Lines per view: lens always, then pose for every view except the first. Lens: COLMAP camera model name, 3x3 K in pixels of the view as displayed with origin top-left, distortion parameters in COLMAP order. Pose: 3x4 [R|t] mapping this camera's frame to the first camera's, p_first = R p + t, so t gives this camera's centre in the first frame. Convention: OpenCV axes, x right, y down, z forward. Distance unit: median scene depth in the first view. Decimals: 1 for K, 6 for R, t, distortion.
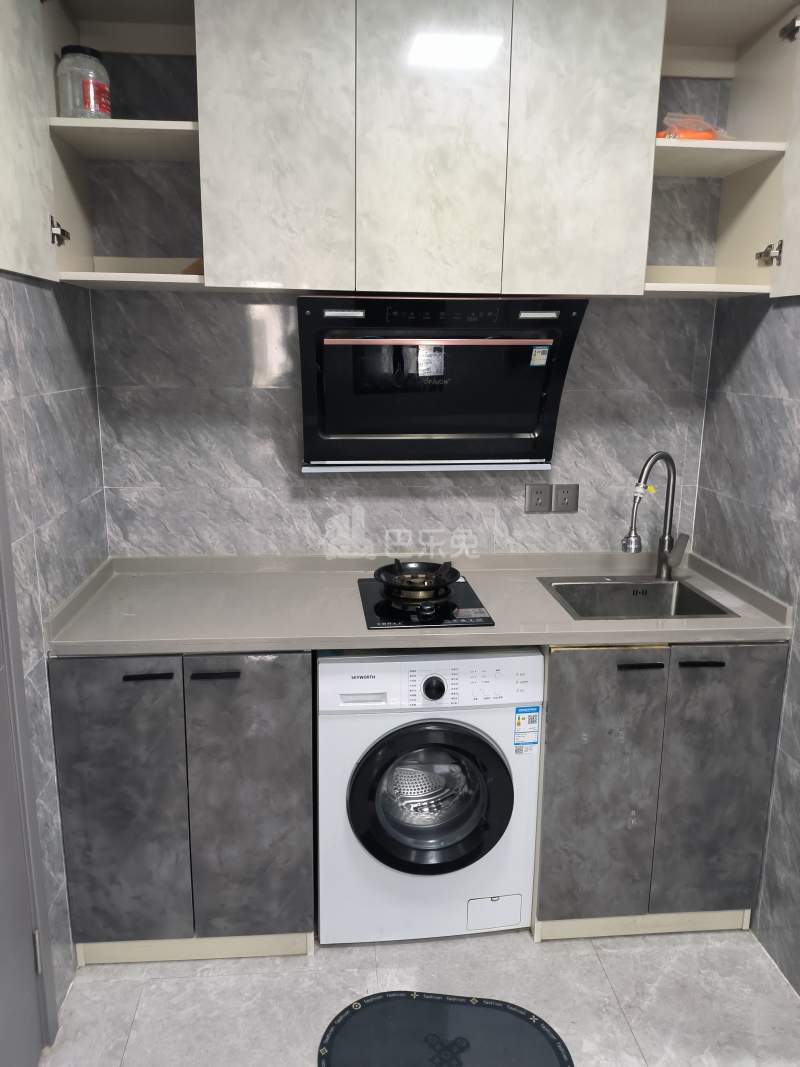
lens RADIAL K [[798.1, 0, 400.0], [0, 798.1, 533.5], [0, 0, 1]] dist [0.109884, -0.180983]
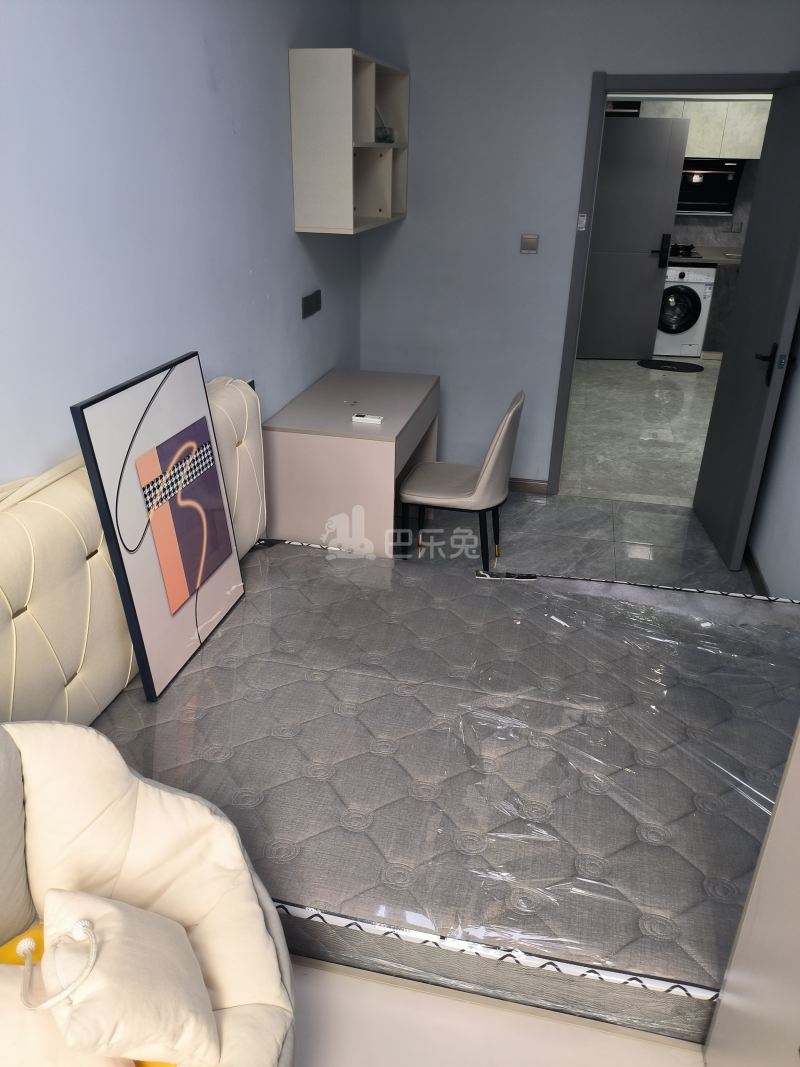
lens RADIAL K [[796.5, 0, 400.0], [0, 796.5, 533.5], [0, 0, 1]] dist [-0.009022, -0.002691]
pose [[0.948606, 0.143282, -0.282166, 0.015025], [-0.079866, 0.971162, 0.224648, 0.592119], [0.306216, -0.190567, 0.932693, -2.800327]]
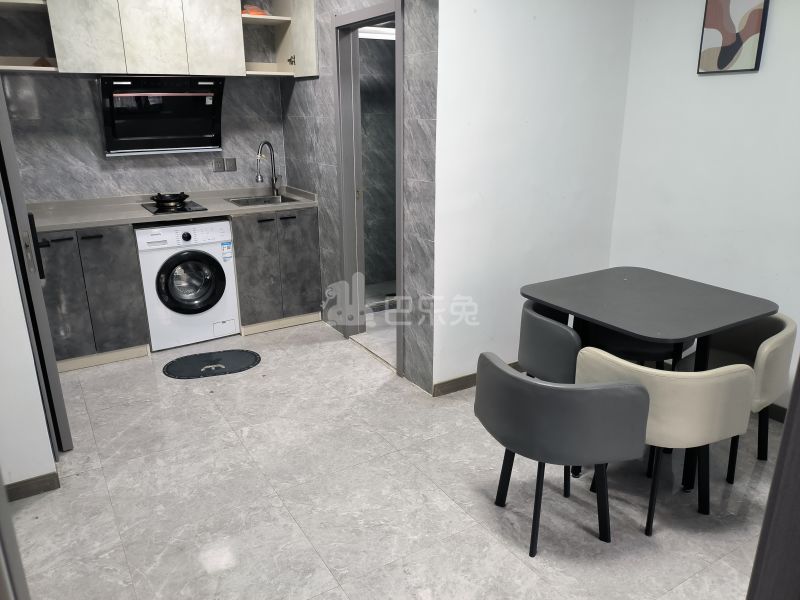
lens RADIAL K [[598.4, 0, 390.2], [0, 598.4, 306.3], [0, 0, 1]] dist [0.109884, -0.180983]
pose [[0.902727, -0.152219, 0.402384, -0.171457], [0.113010, 0.986369, 0.119602, 0.243372], [-0.415105, -0.062495, 0.907624, -0.967032]]
